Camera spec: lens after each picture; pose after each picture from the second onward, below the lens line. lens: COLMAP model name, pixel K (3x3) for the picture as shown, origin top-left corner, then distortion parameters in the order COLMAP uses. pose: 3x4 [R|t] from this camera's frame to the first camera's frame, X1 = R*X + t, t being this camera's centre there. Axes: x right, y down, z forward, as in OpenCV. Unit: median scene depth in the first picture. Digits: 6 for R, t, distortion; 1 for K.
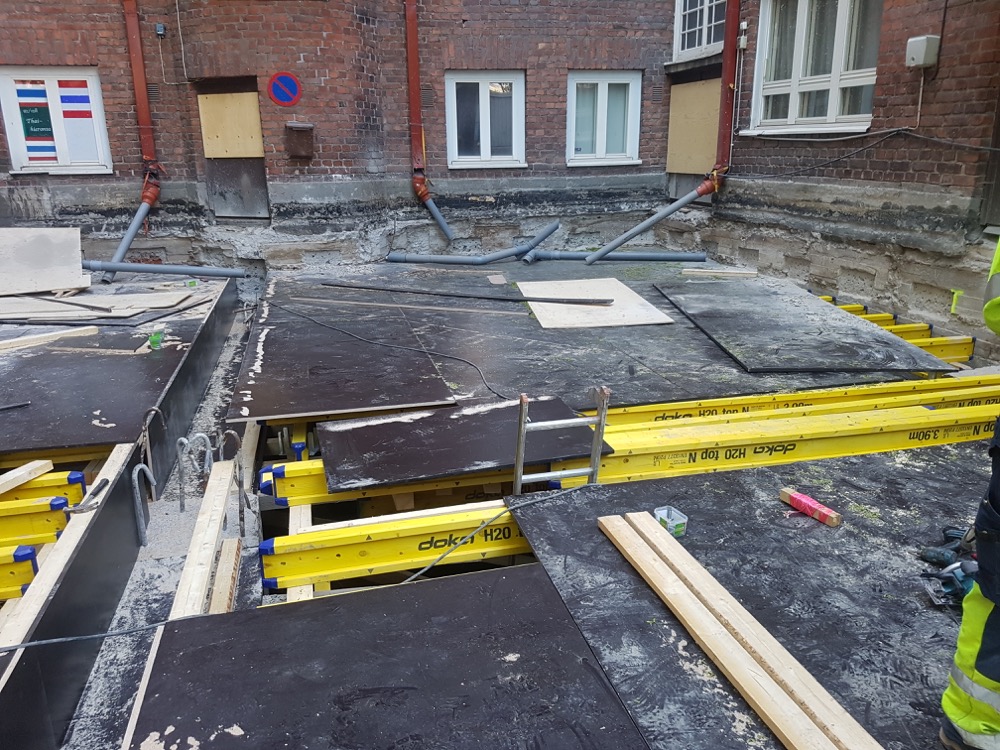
lens RADIAL K [[771.3, 0, 500.0], [0, 771.3, 375.0], [0, 0, 1]] dist [0.118668, -0.109511]
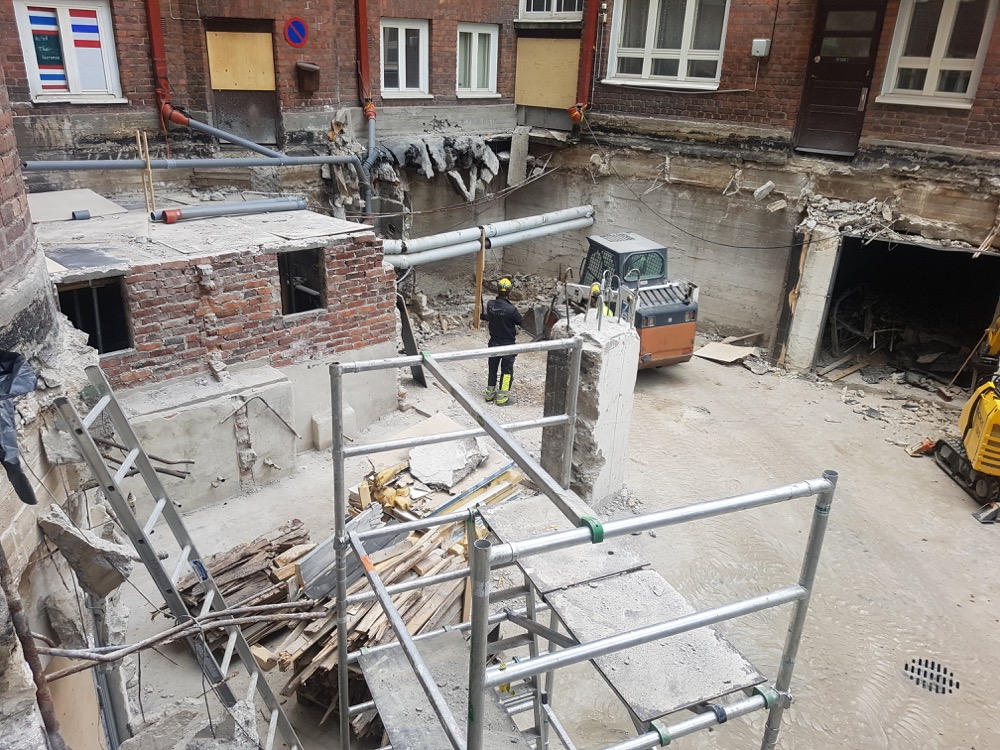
lens RADIAL K [[778.0, 0, 500.0], [0, 778.0, 375.0], [0, 0, 1]] dist [0.045920, -0.003549]
pose [[0.860261, -0.154425, 0.485905, -0.642955], [0.103121, 0.986031, 0.130800, 0.018549], [-0.499316, -0.062415, 0.864169, -0.193315]]
